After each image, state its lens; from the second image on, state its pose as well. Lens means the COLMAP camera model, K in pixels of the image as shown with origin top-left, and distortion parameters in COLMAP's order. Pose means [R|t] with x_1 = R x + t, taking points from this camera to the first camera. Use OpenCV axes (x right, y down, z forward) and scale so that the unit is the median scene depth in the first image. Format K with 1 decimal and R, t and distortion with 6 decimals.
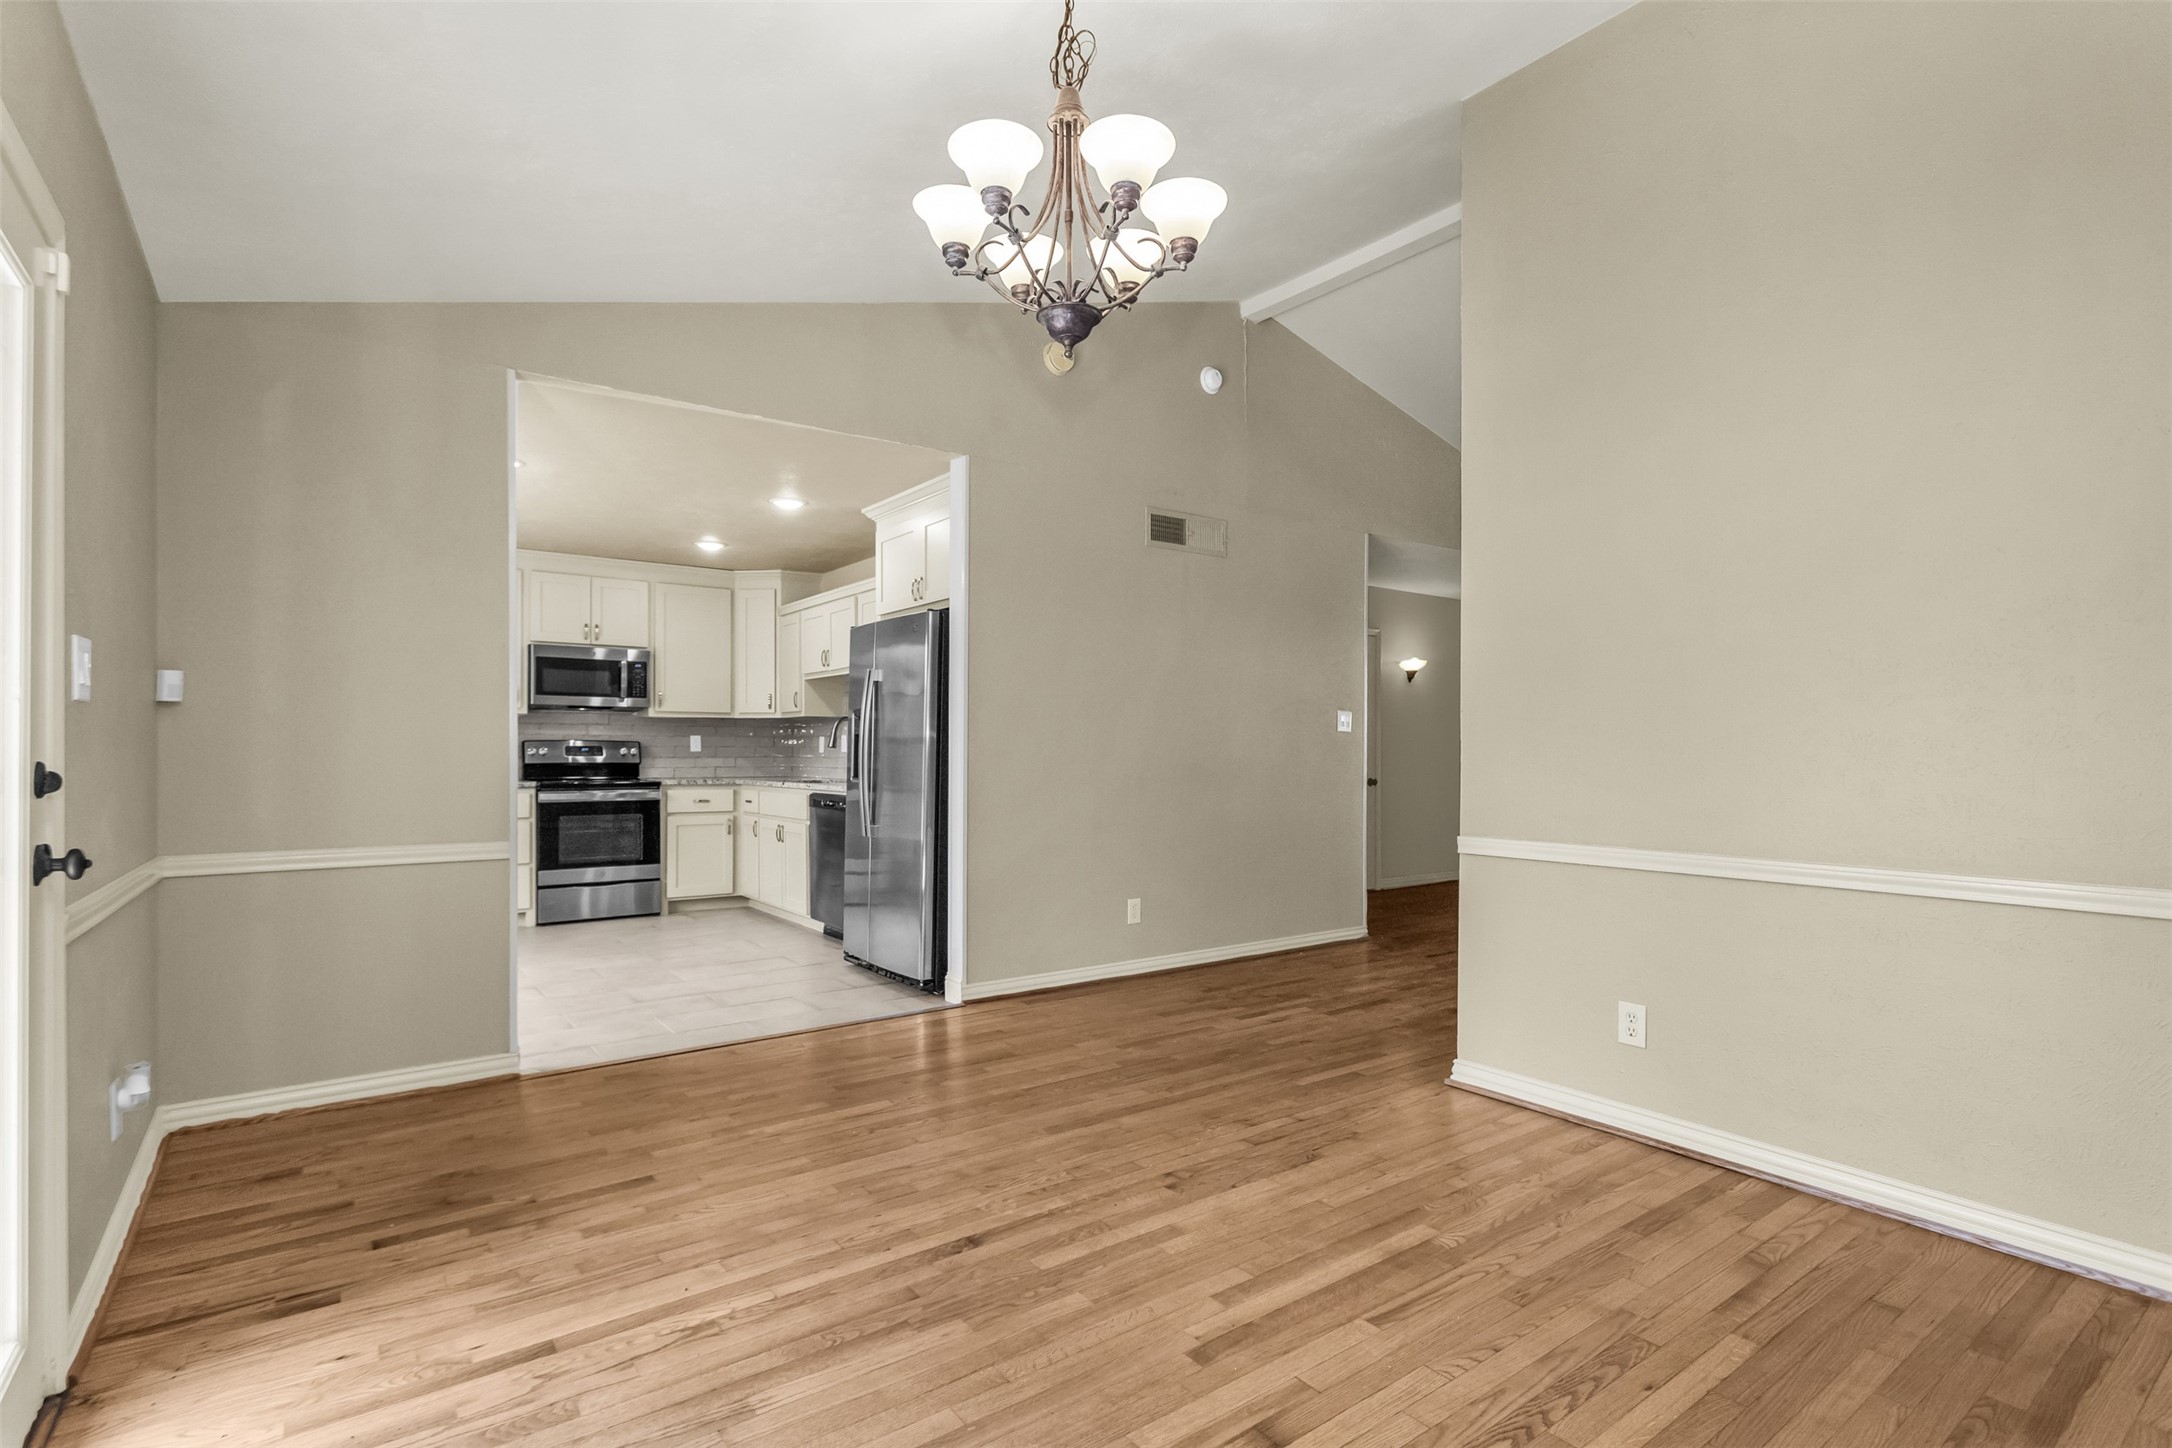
lens RADIAL K [[1048.8, 0, 1080.7], [0, 1048.8, 749.3], [0, 0, 1]] dist [-0.001638, 0.000234]
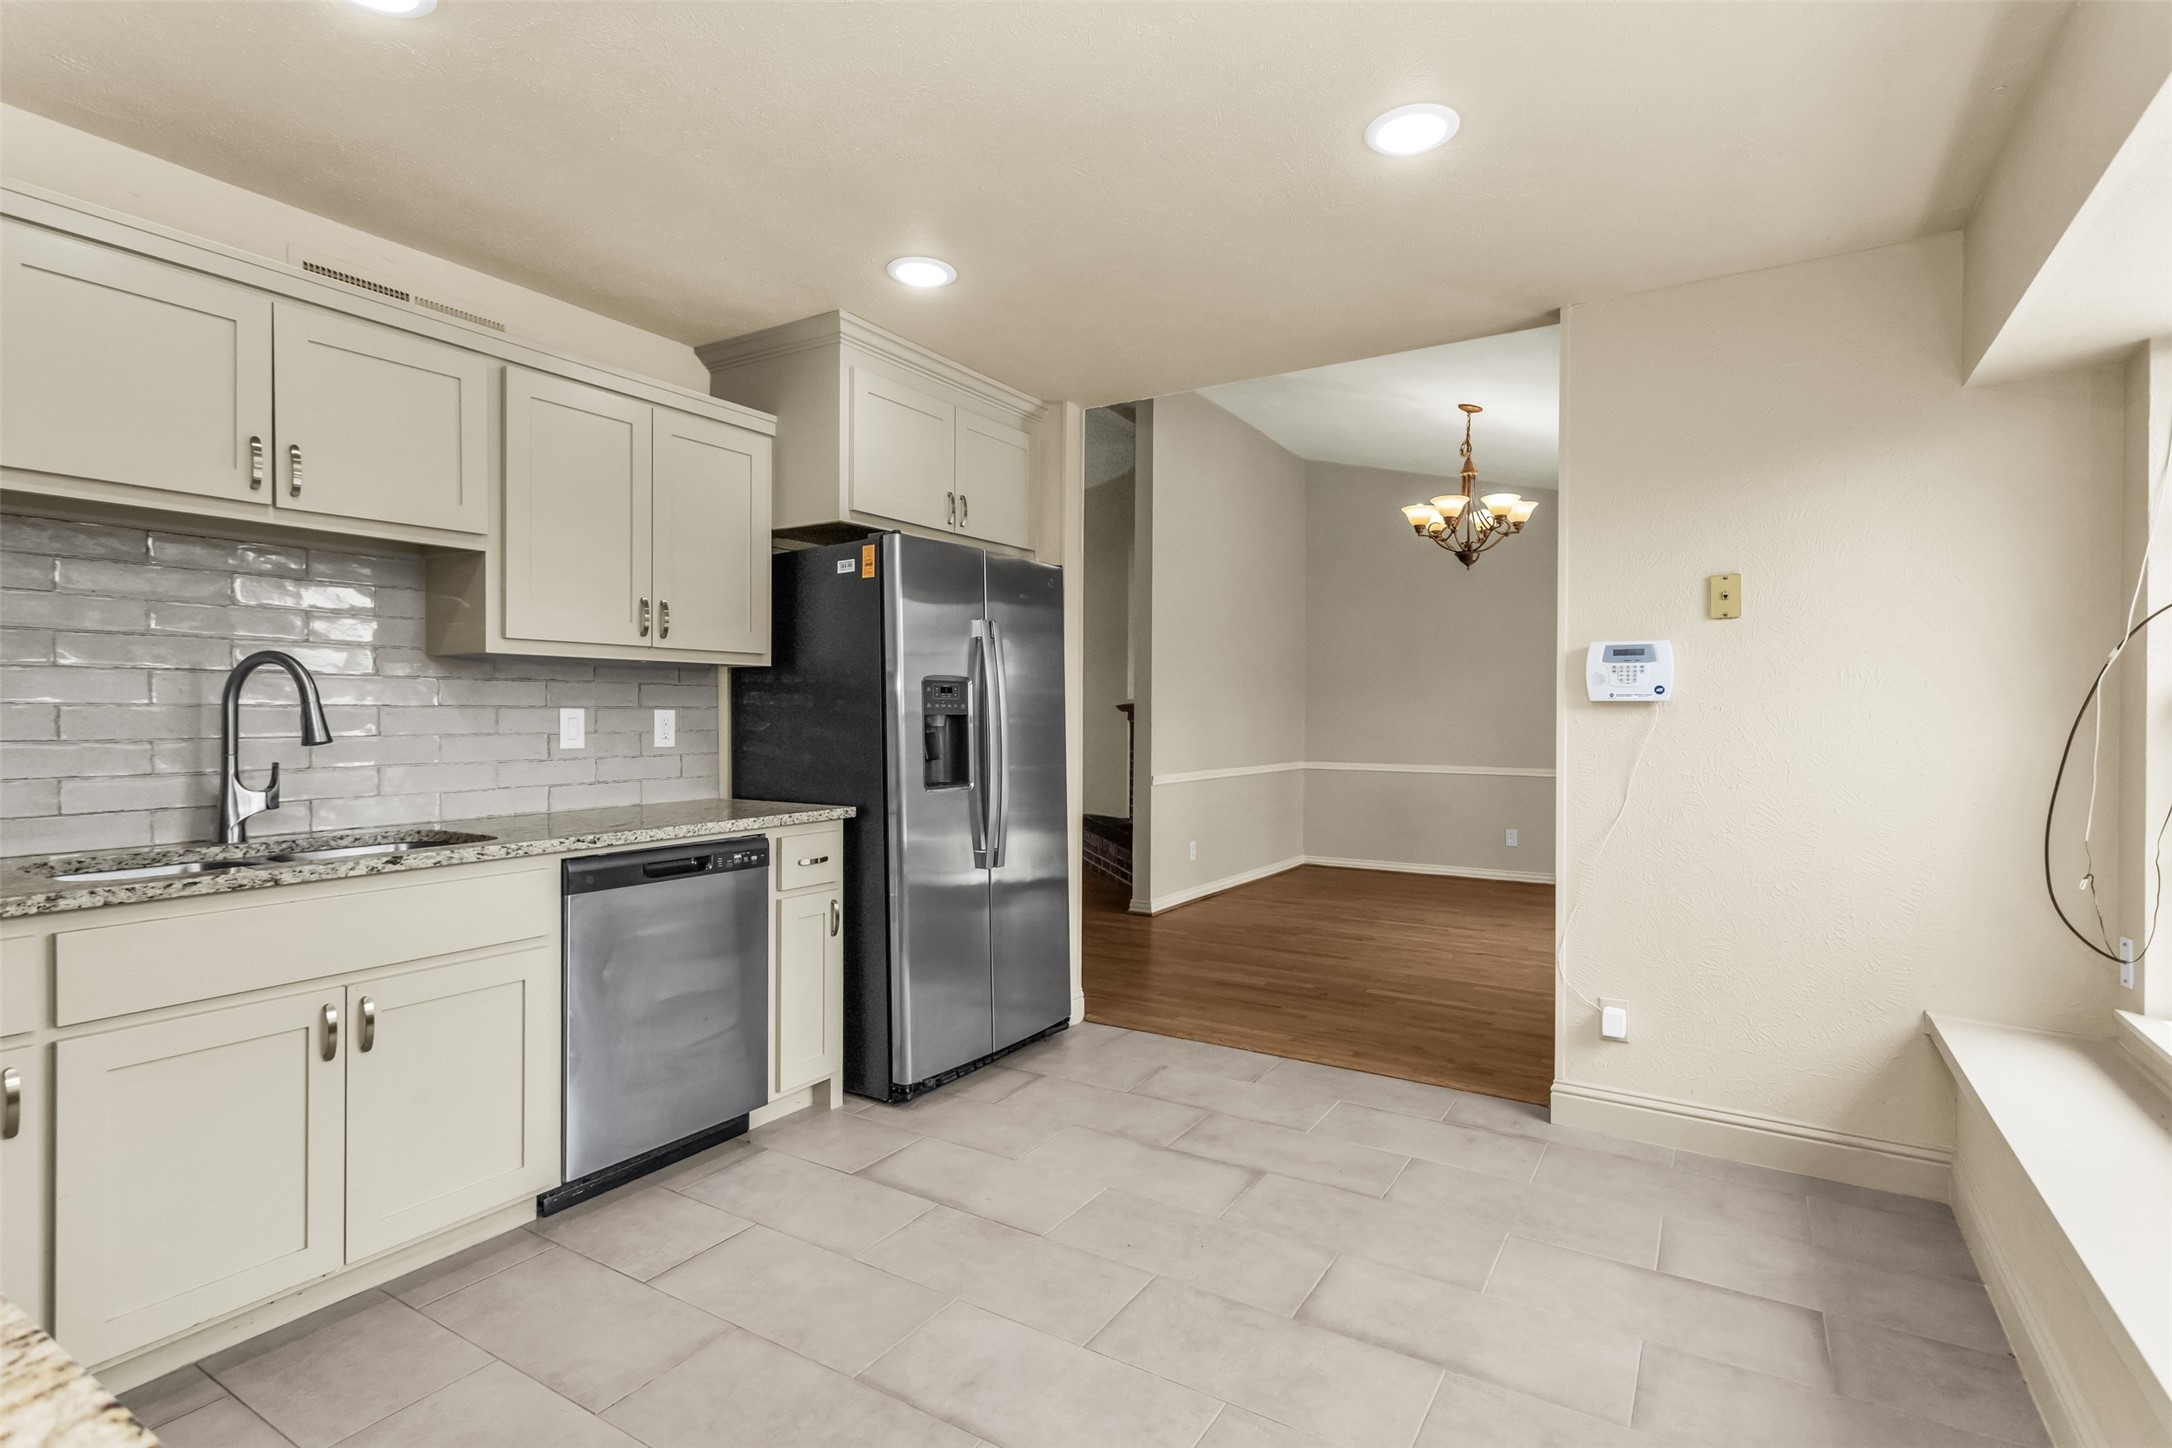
lens RADIAL K [[1048.2, 0, 1087.1], [0, 1048.2, 719.1], [0, 0, 1]] dist [0.003697, 0.000476]
pose [[-0.372673, -0.006472, 0.927940, -0.659151], [-0.003068, 0.999979, 0.005743, -0.012434], [-0.927958, -0.000706, -0.372685, 0.926124]]
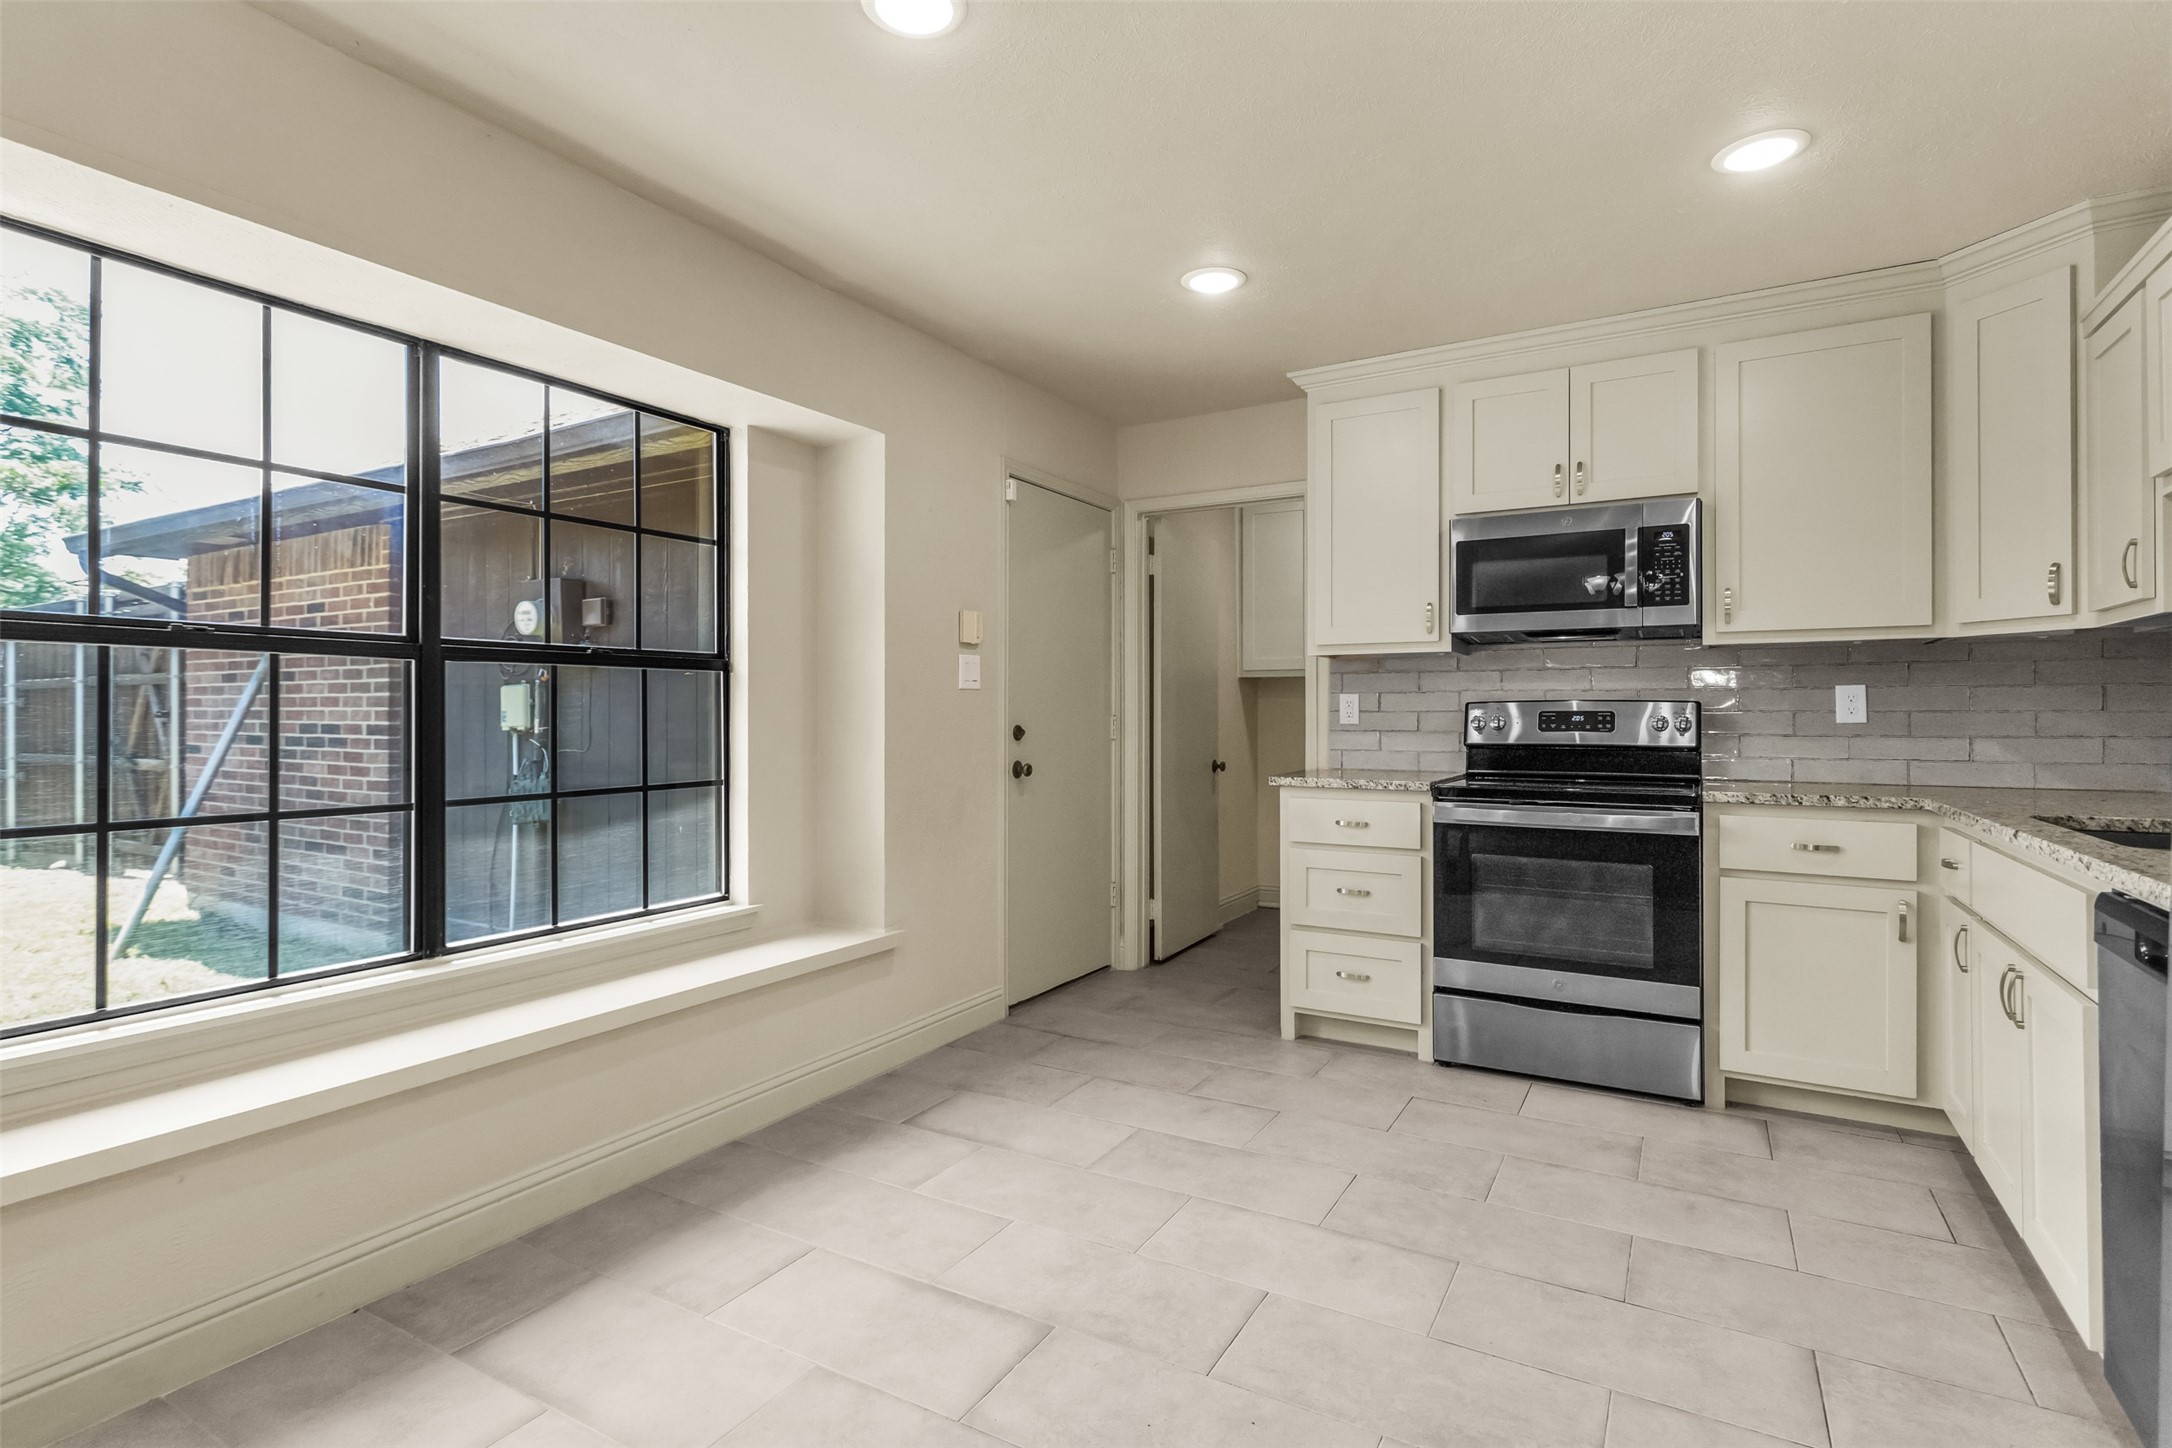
lens RADIAL K [[1049.8, 0, 1083.6], [0, 1049.8, 707.7], [0, 0, 1]] dist [0.000437, 0.001614]
pose [[0.393706, -0.008299, -0.919199, -0.113330], [0.000809, 0.999962, -0.008681, -0.000779], [0.919236, 0.002674, 0.393697, 0.640772]]
